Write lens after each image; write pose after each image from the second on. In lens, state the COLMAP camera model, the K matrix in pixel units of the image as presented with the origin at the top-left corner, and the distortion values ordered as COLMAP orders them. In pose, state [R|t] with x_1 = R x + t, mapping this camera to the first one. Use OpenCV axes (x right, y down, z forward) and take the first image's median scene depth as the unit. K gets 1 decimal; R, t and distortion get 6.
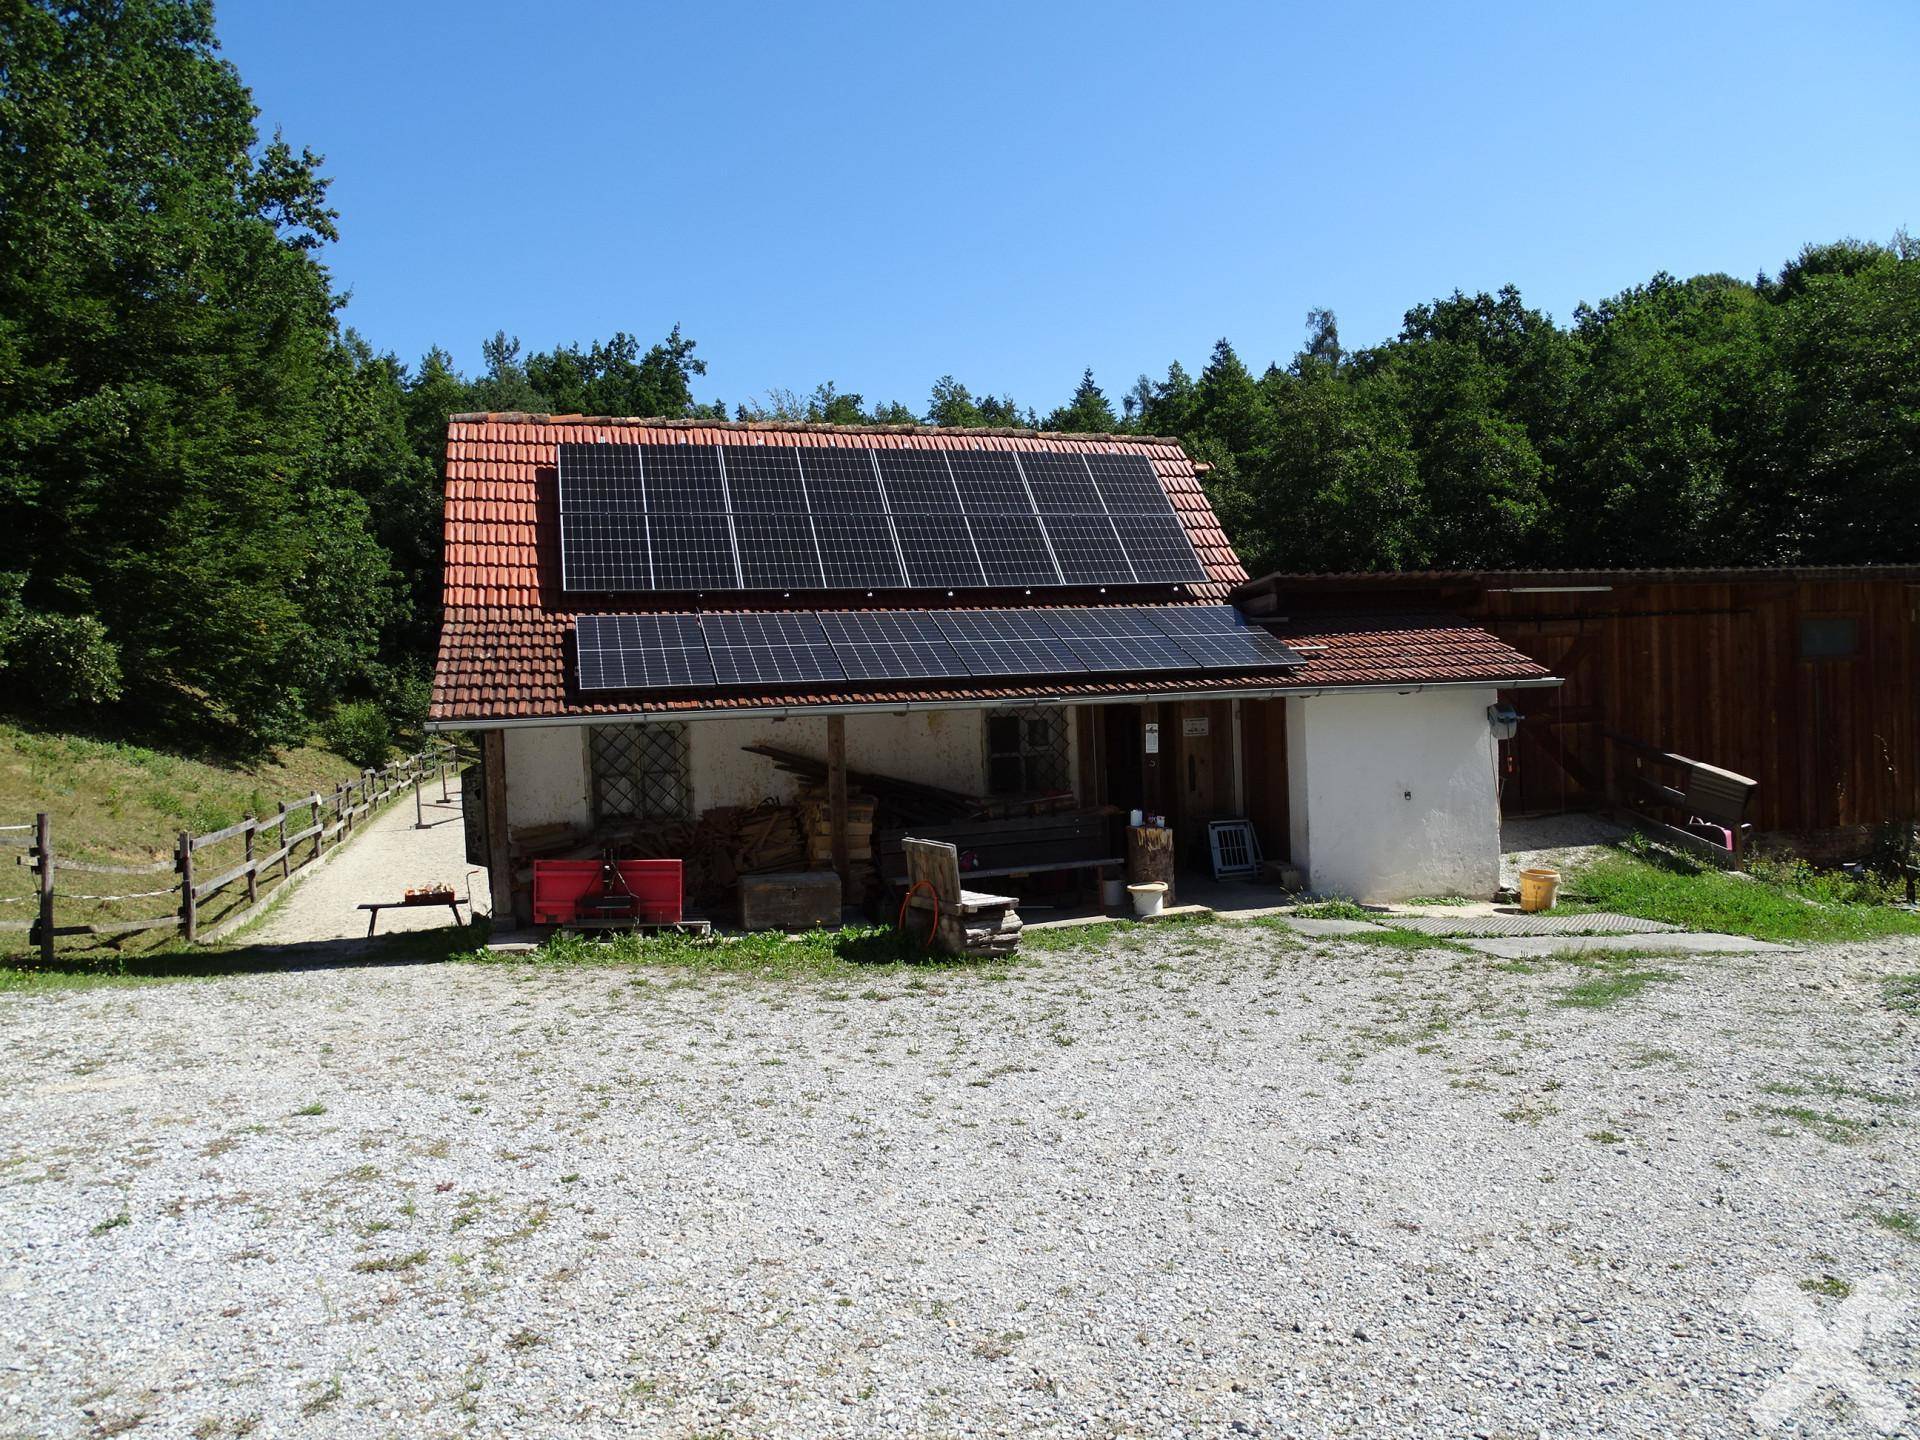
lens RADIAL K [[1180.9, 0, 960.0], [0, 1180.9, 720.0], [0, 0, 1]] dist [-0.060496, 0.000411]
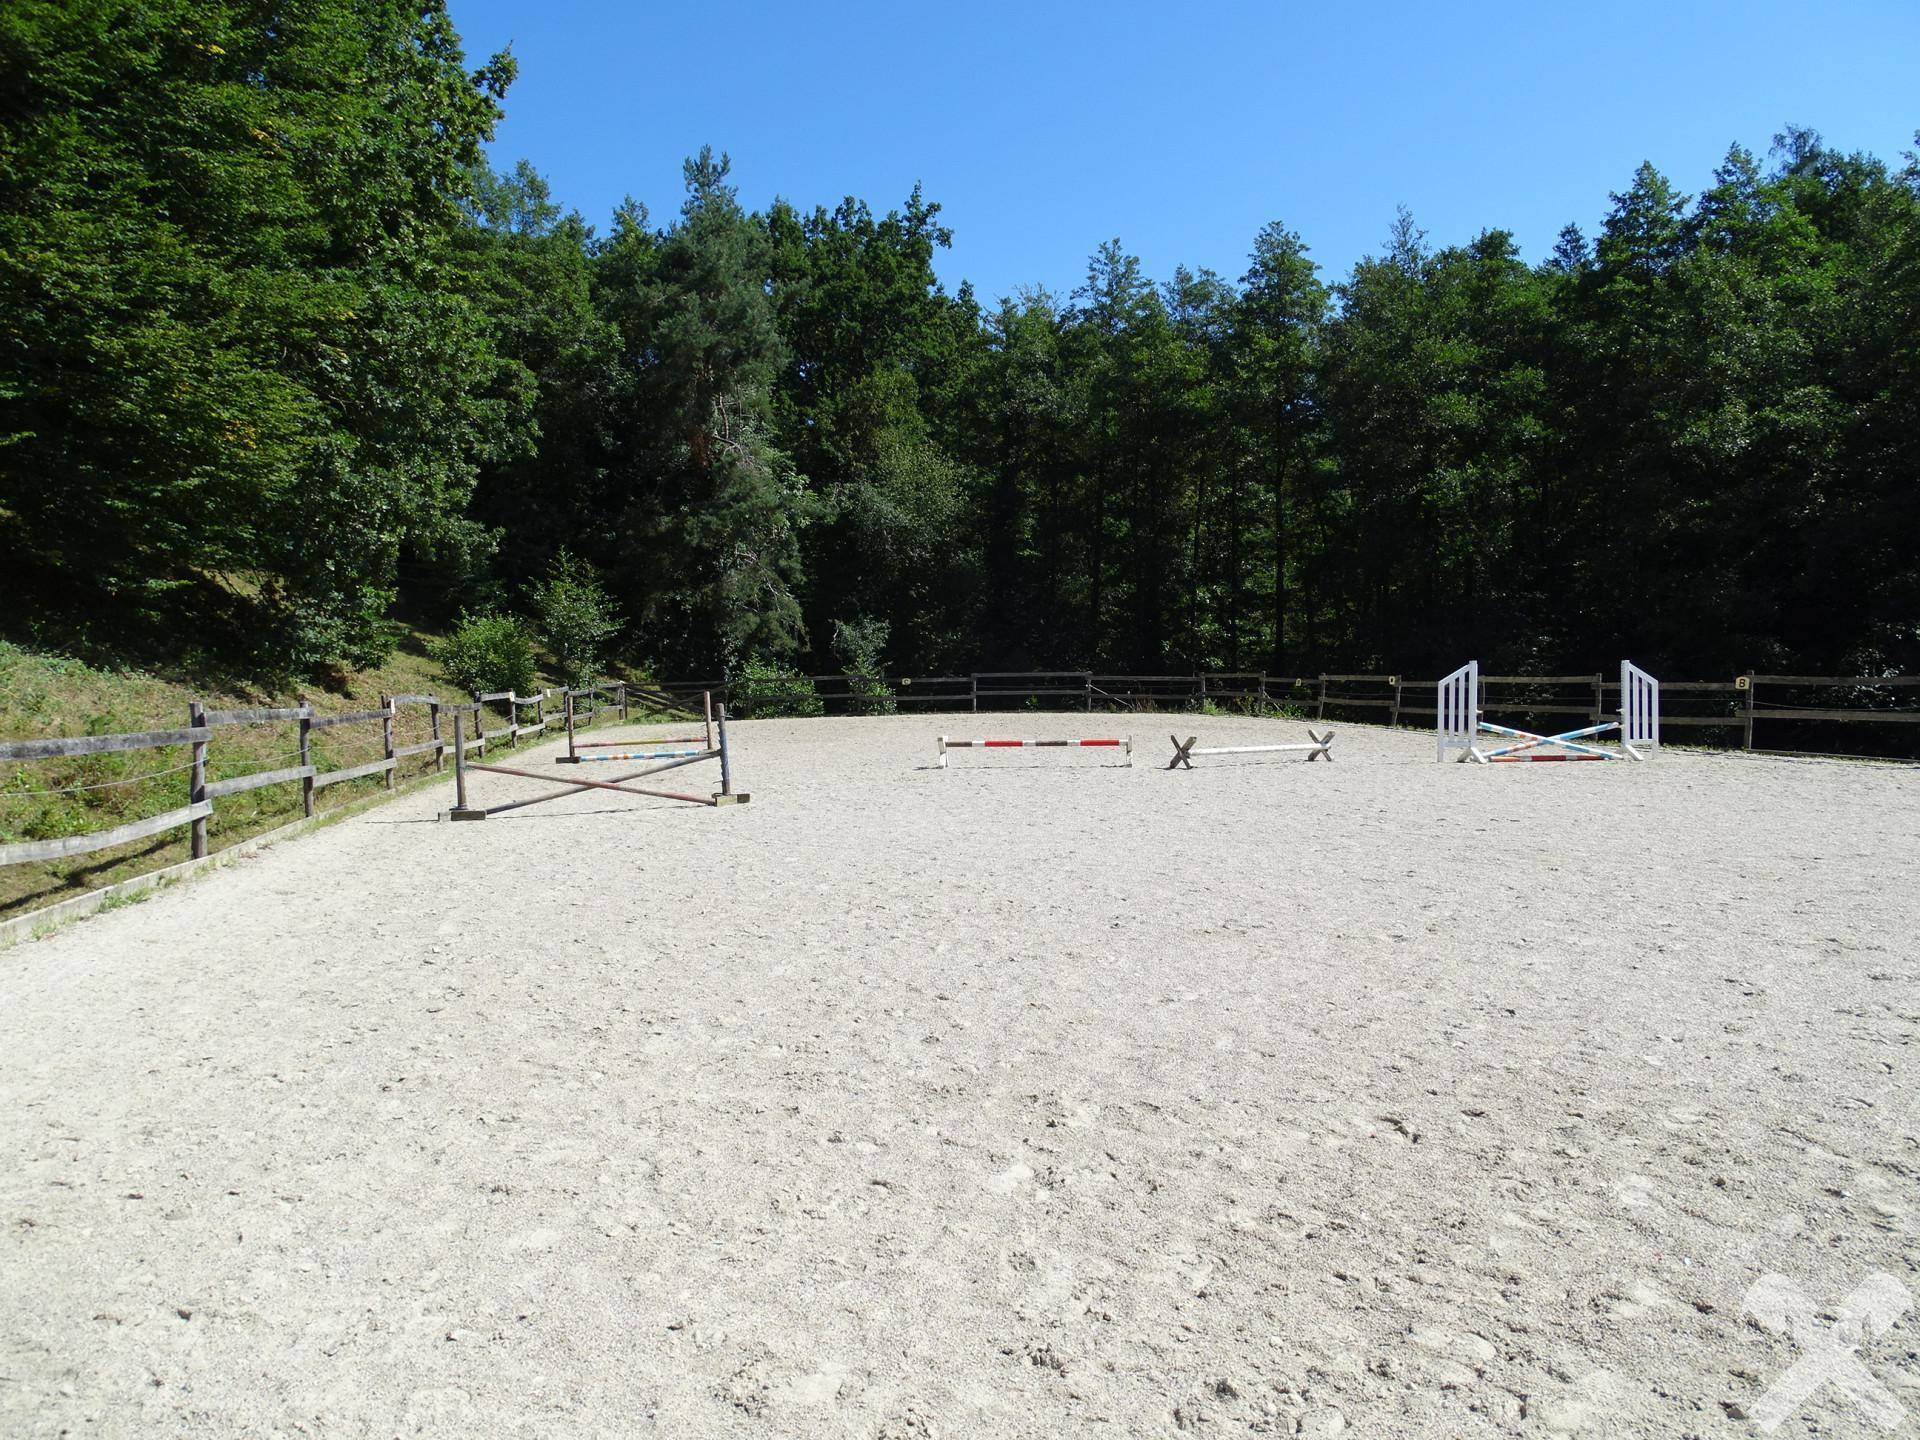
lens RADIAL K [[1337.3, 0, 960.0], [0, 1337.3, 720.0], [0, 0, 1]] dist [0.001709, 0.002036]
pose [[0.982413, 0.037797, -0.182858, -0.051662], [-0.033144, 0.999046, 0.028435, 0.009097], [0.183758, -0.021875, 0.982728, 0.147034]]
